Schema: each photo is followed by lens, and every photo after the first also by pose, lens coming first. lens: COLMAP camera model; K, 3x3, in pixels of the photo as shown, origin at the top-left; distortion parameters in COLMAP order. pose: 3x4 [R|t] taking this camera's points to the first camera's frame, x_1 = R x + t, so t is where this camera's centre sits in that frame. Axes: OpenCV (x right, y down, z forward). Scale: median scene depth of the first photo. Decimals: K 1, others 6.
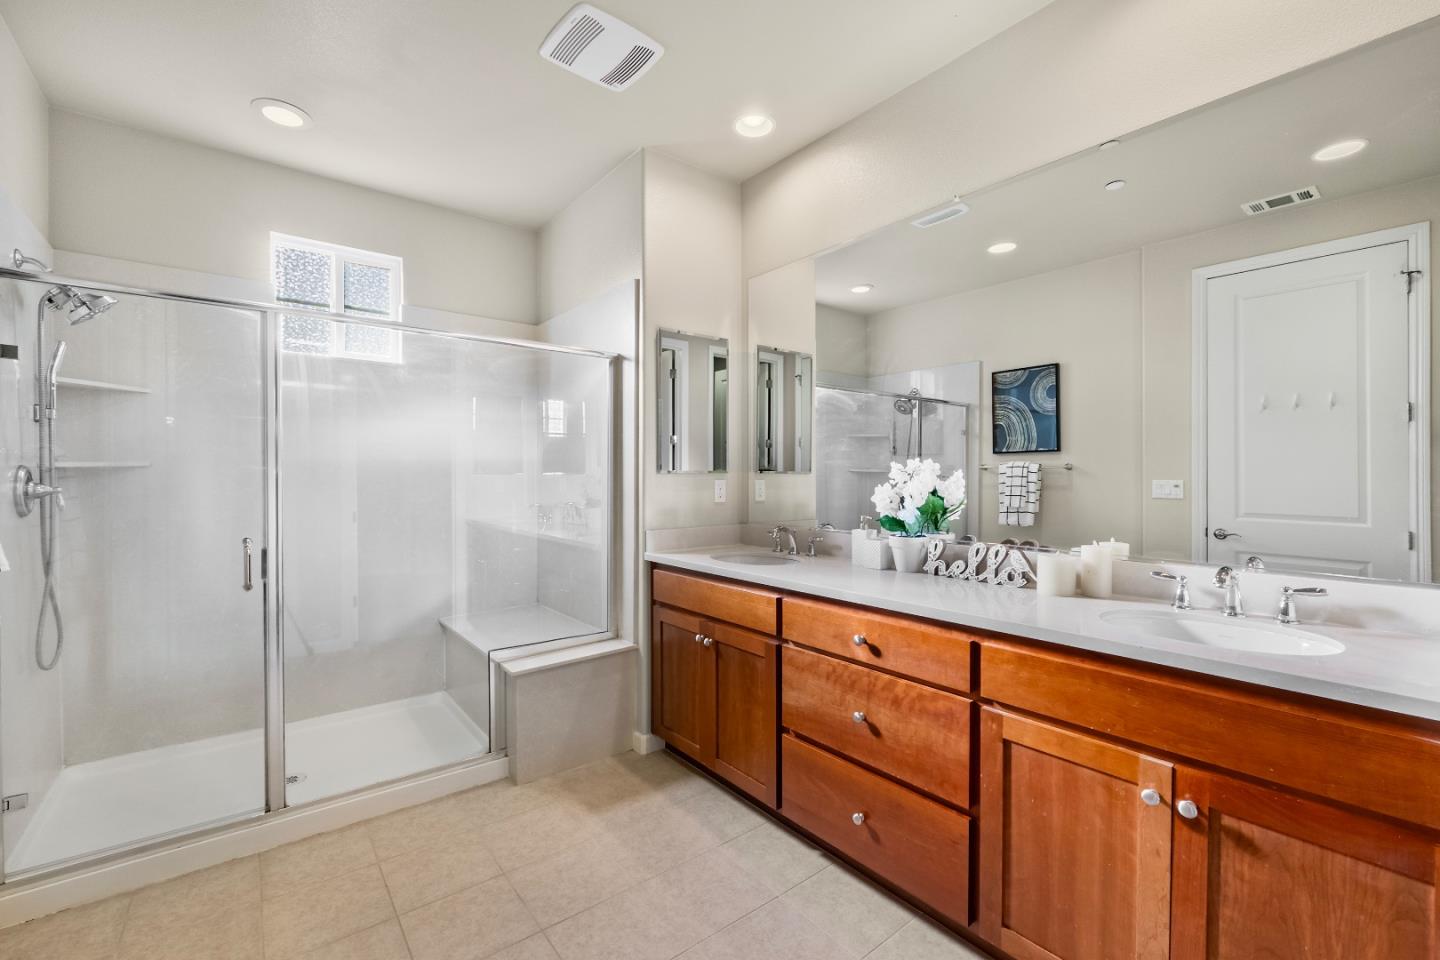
lens RADIAL K [[609.2, 0, 717.3], [0, 609.2, 477.5], [0, 0, 1]] dist [-0.003566, -0.000218]
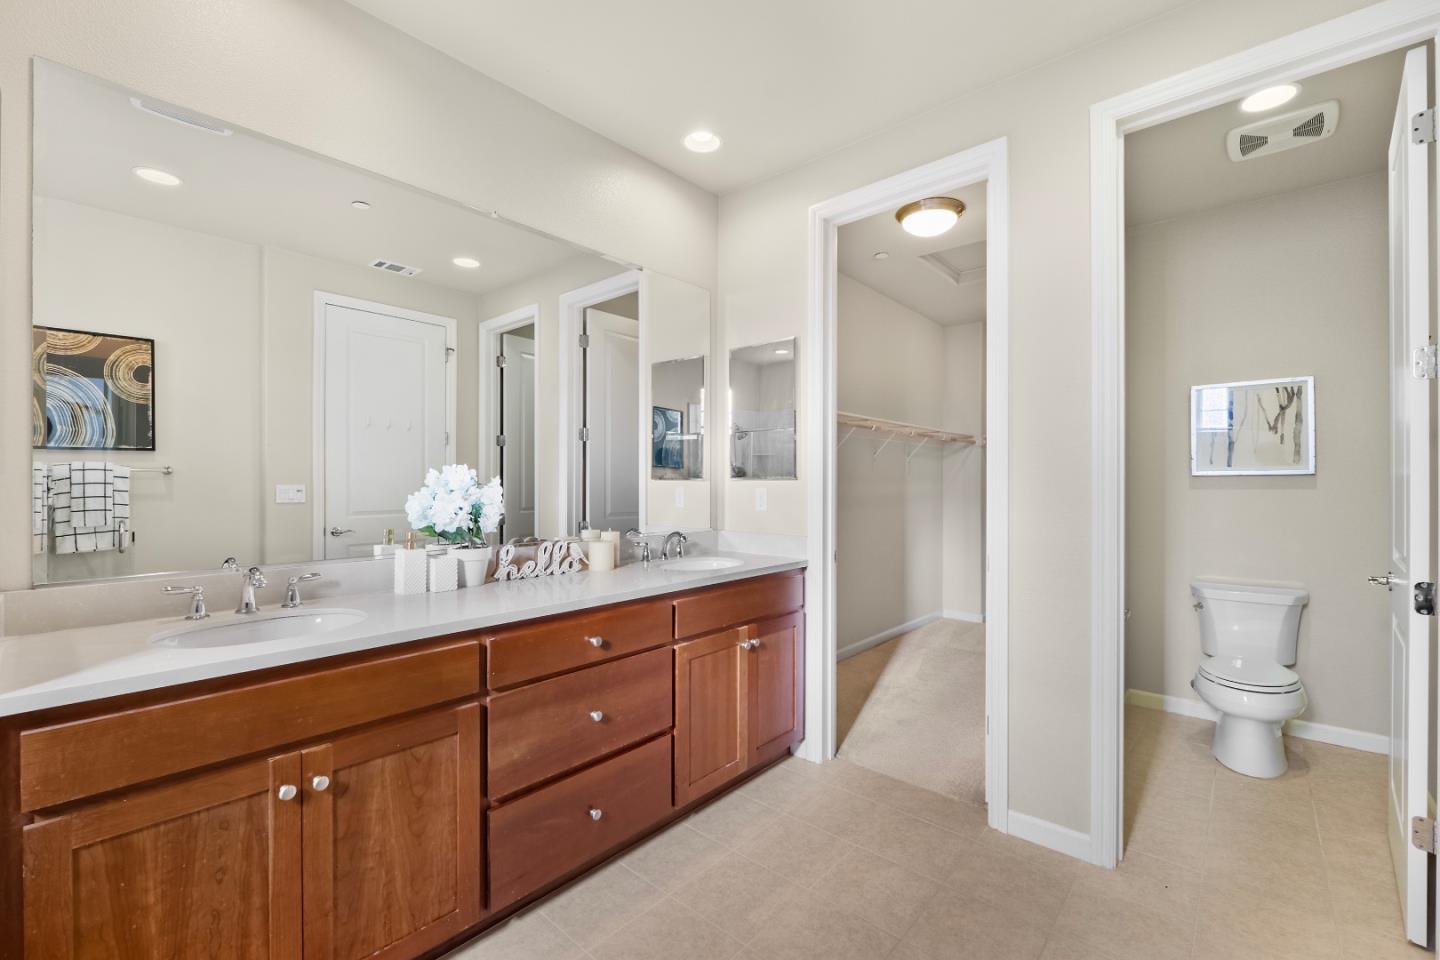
lens RADIAL K [[609.2, 0, 717.3], [0, 609.2, 477.5], [0, 0, 1]] dist [-0.003566, -0.000218]
pose [[-0.165455, 0.000515, 0.986217, -0.704772], [0.003340, 0.999994, 0.000038, -0.010659], [-0.986212, 0.003301, -0.165456, 0.825078]]
